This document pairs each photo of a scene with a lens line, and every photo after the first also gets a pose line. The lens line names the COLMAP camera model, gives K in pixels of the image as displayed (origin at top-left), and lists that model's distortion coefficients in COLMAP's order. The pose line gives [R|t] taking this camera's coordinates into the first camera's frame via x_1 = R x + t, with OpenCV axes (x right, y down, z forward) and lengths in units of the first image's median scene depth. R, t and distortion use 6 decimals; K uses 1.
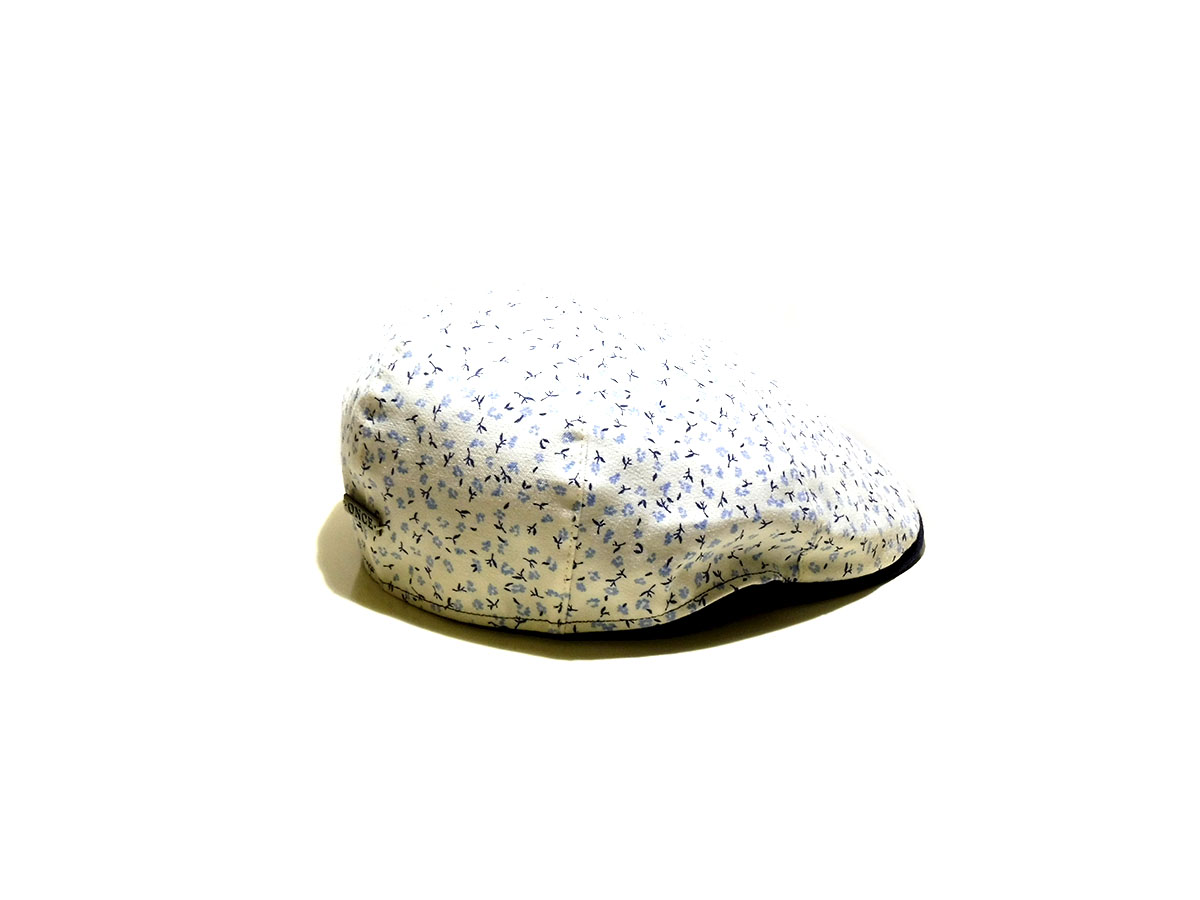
lens RADIAL K [[2236.3, 0, 600.0], [0, 2236.3, 450.0], [0, 0, 1]] dist [0.215573, -0.125277]
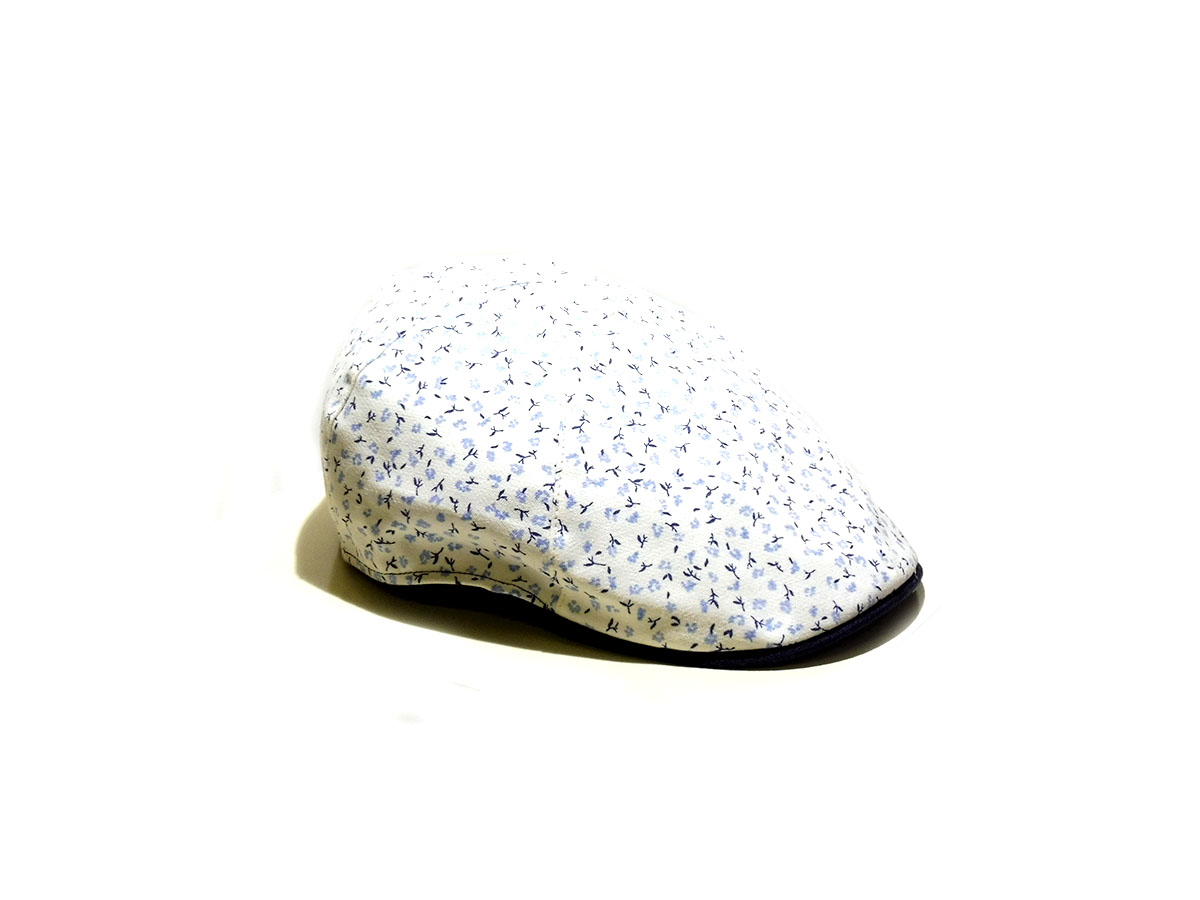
lens RADIAL K [[2236.3, 0, 600.0], [0, 2236.3, 450.0], [0, 0, 1]] dist [0.215573, -0.125277]
pose [[0.479045, 0.275628, -0.833393, 0.929277], [-0.290105, 0.945786, 0.146043, -0.161900], [0.828465, 0.171810, 0.533035, 0.523131]]
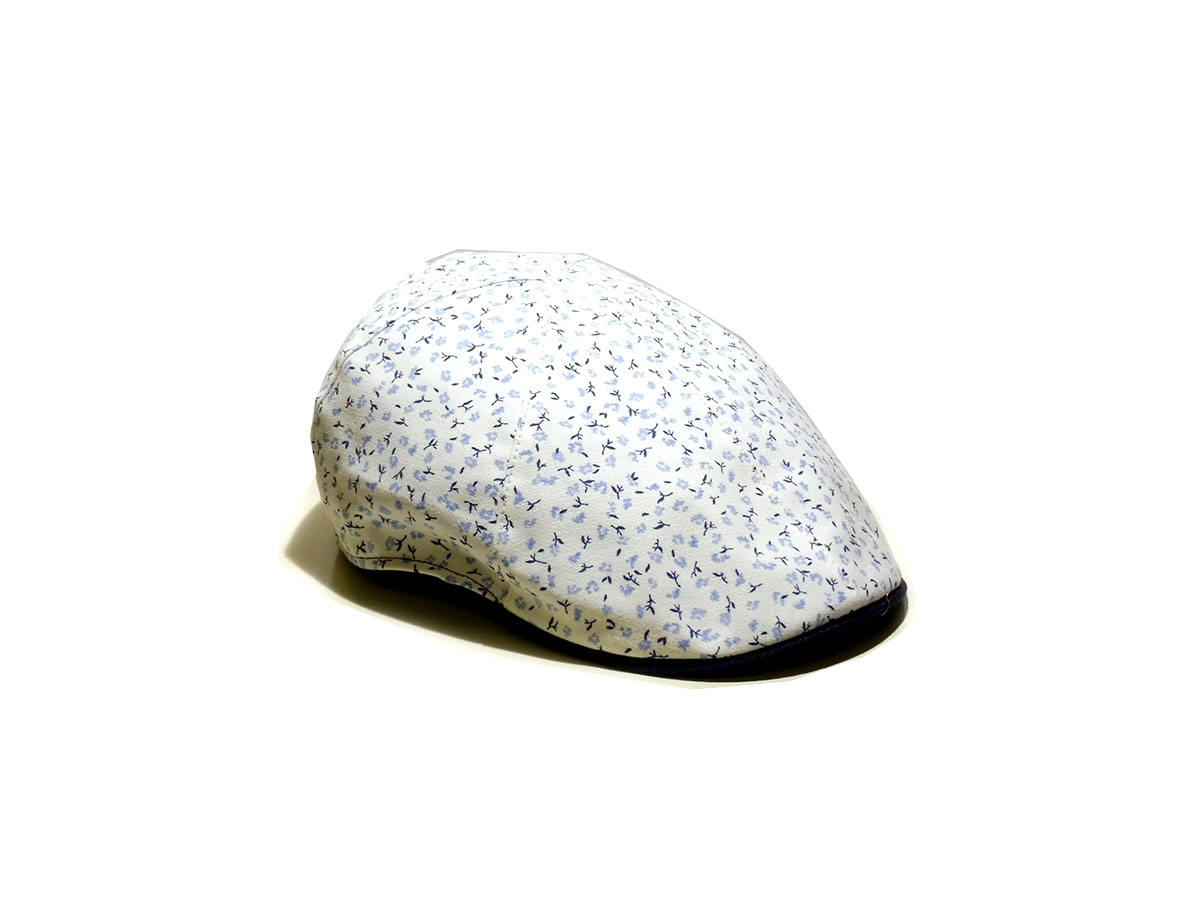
lens RADIAL K [[2236.3, 0, 600.0], [0, 2236.3, 450.0], [0, 0, 1]] dist [0.215573, -0.125277]
pose [[0.295266, 0.297224, -0.908007, 1.012437], [-0.316782, 0.927075, 0.200454, -0.222990], [0.901370, 0.228453, 0.367889, 0.707529]]
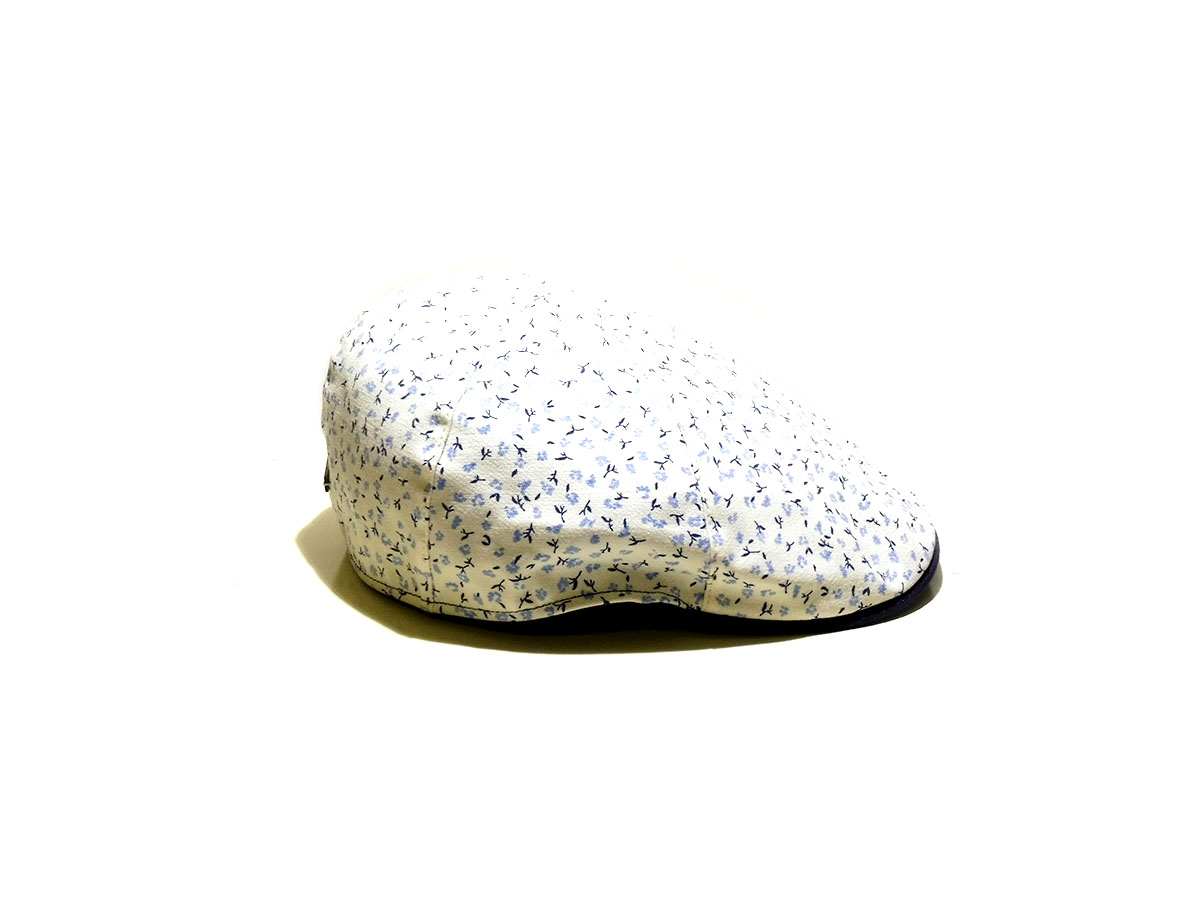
lens RADIAL K [[2236.3, 0, 600.0], [0, 2236.3, 450.0], [0, 0, 1]] dist [0.215573, -0.125277]
pose [[0.877949, 0.152192, -0.453920, 0.506666], [-0.155308, 0.987390, 0.030668, -0.034468], [0.452863, 0.043573, 0.890515, 0.123628]]
